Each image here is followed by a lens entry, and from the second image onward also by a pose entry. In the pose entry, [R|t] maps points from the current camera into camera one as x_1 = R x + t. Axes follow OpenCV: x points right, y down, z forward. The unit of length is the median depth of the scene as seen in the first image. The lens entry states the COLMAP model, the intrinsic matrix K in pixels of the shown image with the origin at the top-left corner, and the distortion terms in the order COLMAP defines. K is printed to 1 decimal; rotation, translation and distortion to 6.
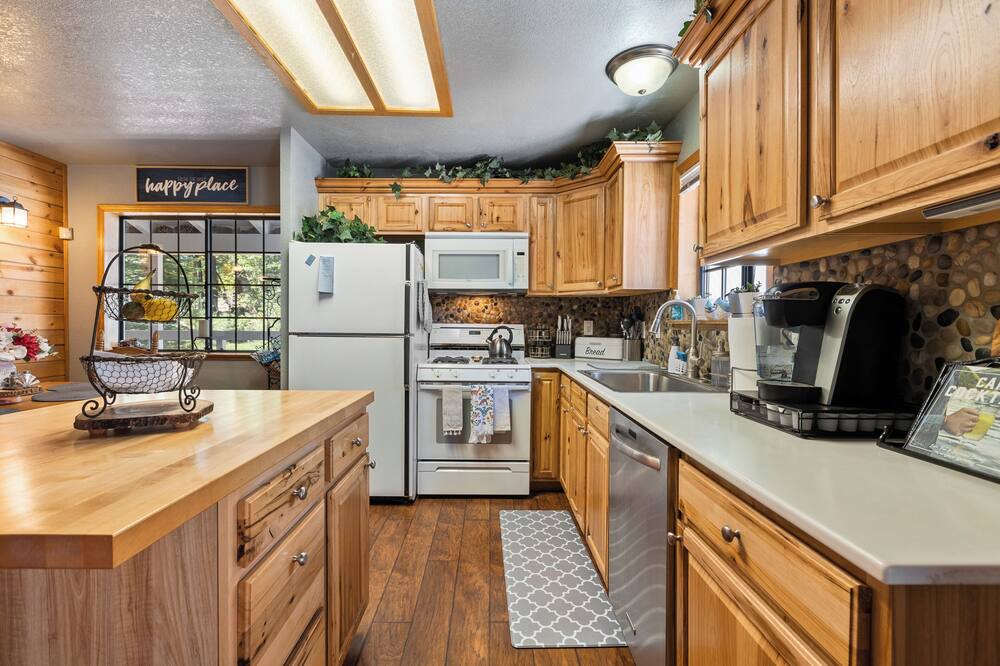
lens RADIAL K [[445.9, 0, 500.1], [0, 445.9, 332.6], [0, 0, 1]] dist [-0.000158, 0.000326]
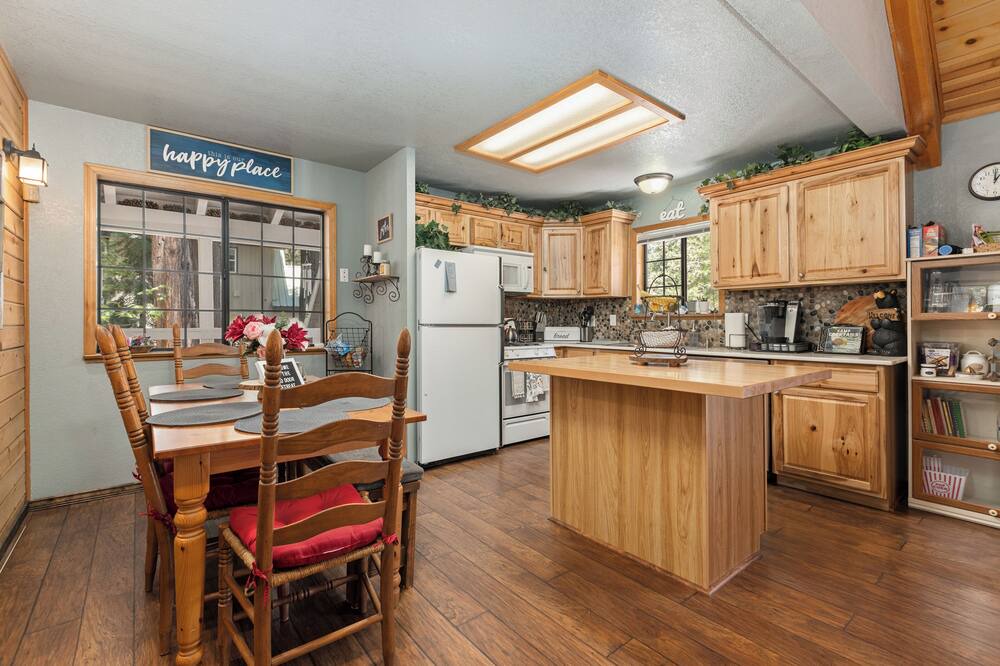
lens RADIAL K [[445.9, 0, 498.4], [0, 445.9, 321.3], [0, 0, 1]] dist [-0.000158, 0.000326]
pose [[0.791113, -0.004737, 0.611651, -0.972188], [0.016046, 0.999787, -0.013010, 0.010490], [-0.611459, 0.020107, 0.791020, -0.050716]]
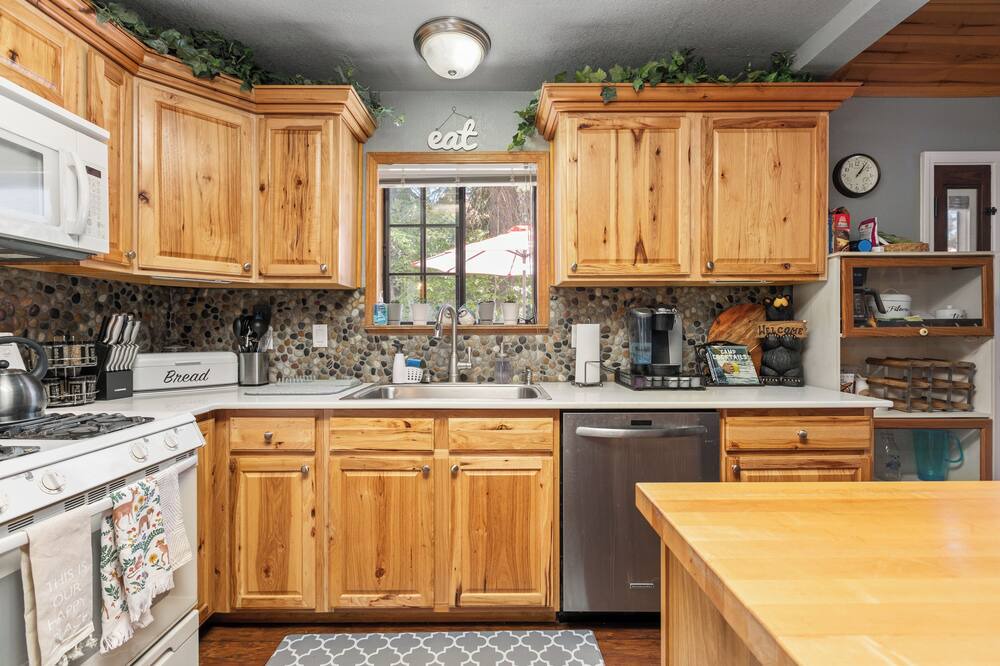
lens RADIAL K [[445.9, 0, 498.0], [0, 445.9, 331.8], [0, 0, 1]] dist [-0.000158, 0.000326]
pose [[0.017542, -0.008817, 0.999807, -0.424614], [0.022505, 0.999711, 0.008421, -0.014985], [-0.999593, 0.022353, 0.017736, 0.651196]]
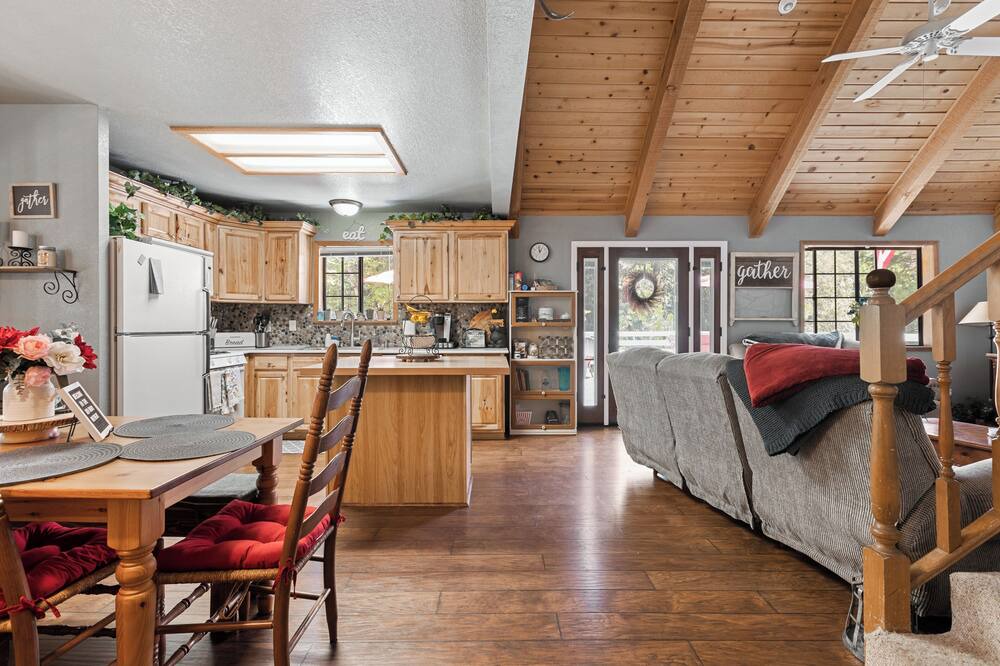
lens RADIAL K [[445.9, 0, 491.2], [0, 445.9, 326.1], [0, 0, 1]] dist [-0.000158, 0.000326]
pose [[0.025392, -0.009744, 0.999630, -1.316158], [0.019817, 0.999761, 0.009241, -0.007374], [-0.999481, 0.019575, 0.025579, 0.183329]]
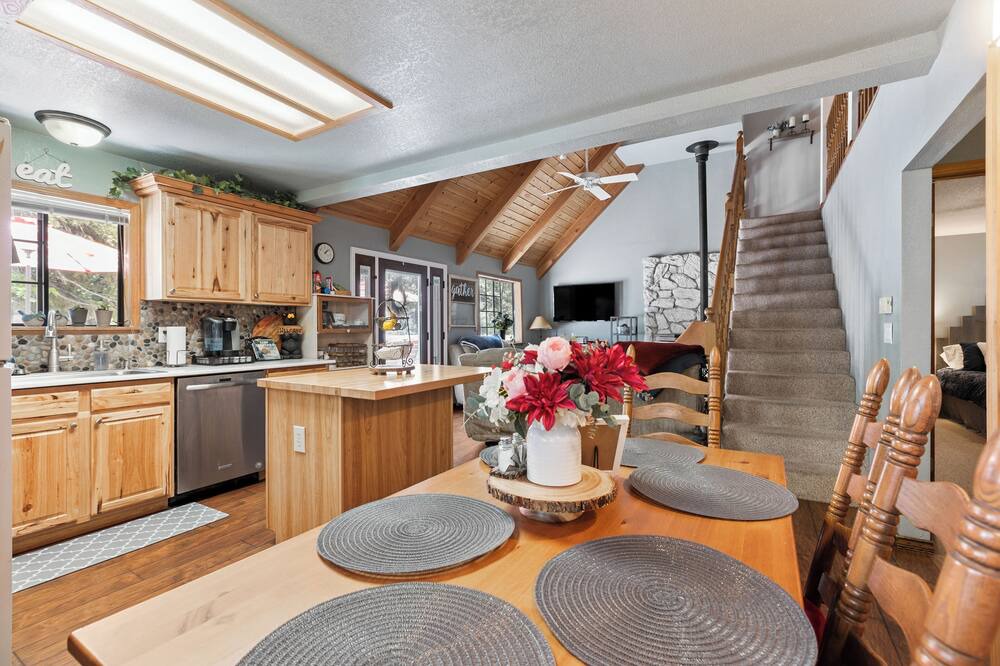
lens RADIAL K [[445.9, 0, 494.7], [0, 445.9, 328.0], [0, 0, 1]] dist [-0.000158, 0.000326]
pose [[-0.843354, -0.003072, 0.537349, -0.968662], [0.008492, 0.999783, 0.019044, -0.029227], [-0.537291, 0.020624, -0.843145, 1.030356]]
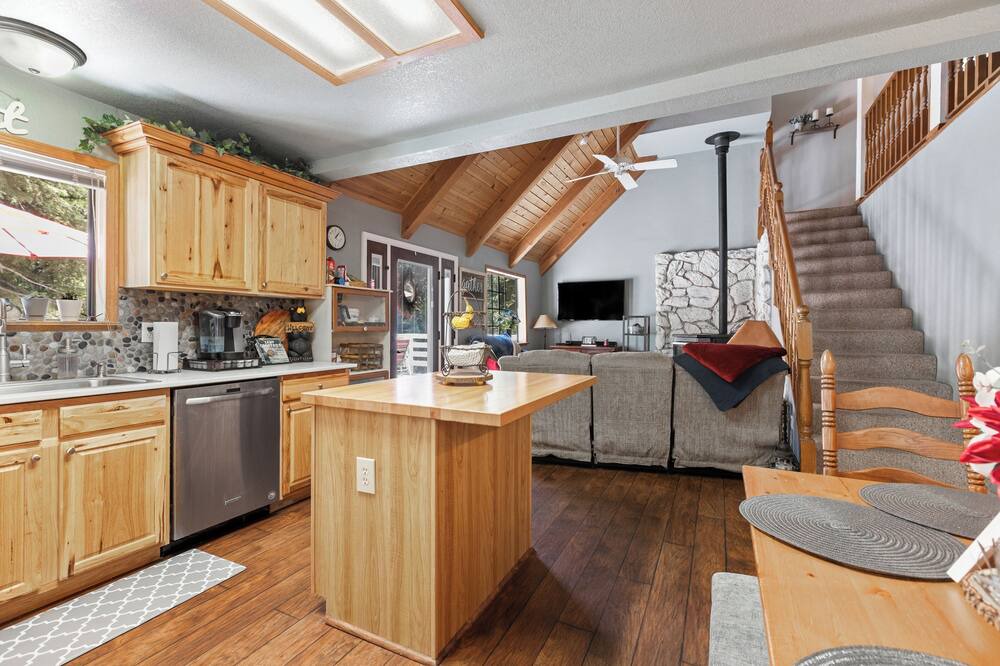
lens RADIAL K [[445.9, 0, 491.1], [0, 445.9, 328.7], [0, 0, 1]] dist [-0.000158, 0.000326]
pose [[-0.879178, -0.010728, 0.476373, -0.678390], [0.000175, 0.999739, 0.022837, -0.024963], [-0.476494, 0.020161, -0.878947, 0.984519]]
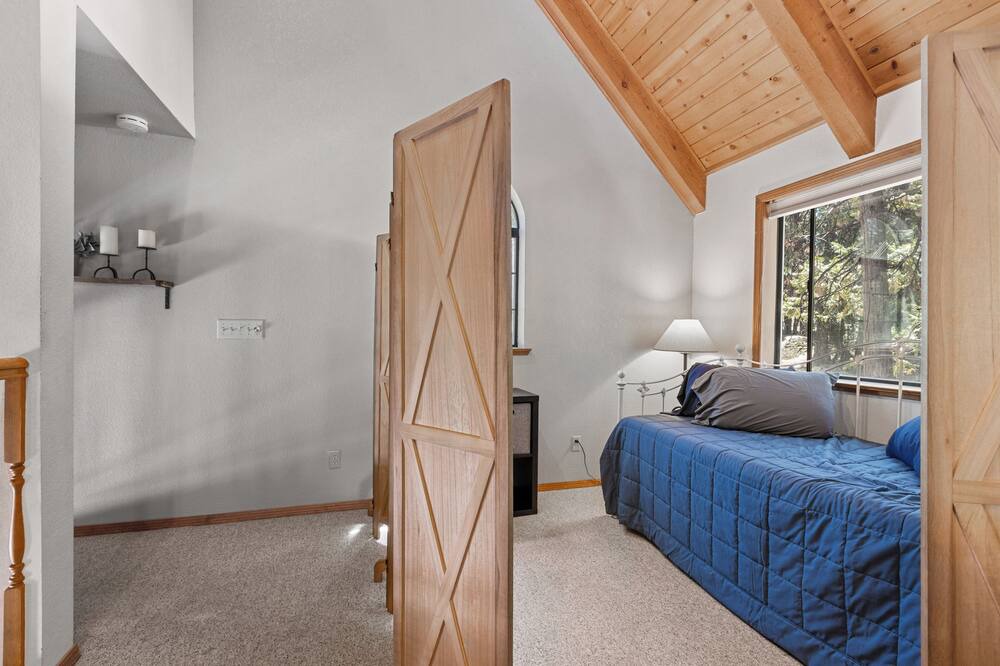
lens RADIAL K [[445.9, 0, 501.4], [0, 445.9, 328.6], [0, 0, 1]] dist [-0.000158, 0.000326]
pose [[-0.968614, -0.009726, -0.248379, -1.509315], [-0.015717, 0.999631, 0.022151, -0.888783], [0.248072, 0.025359, -0.968410, -0.749815]]
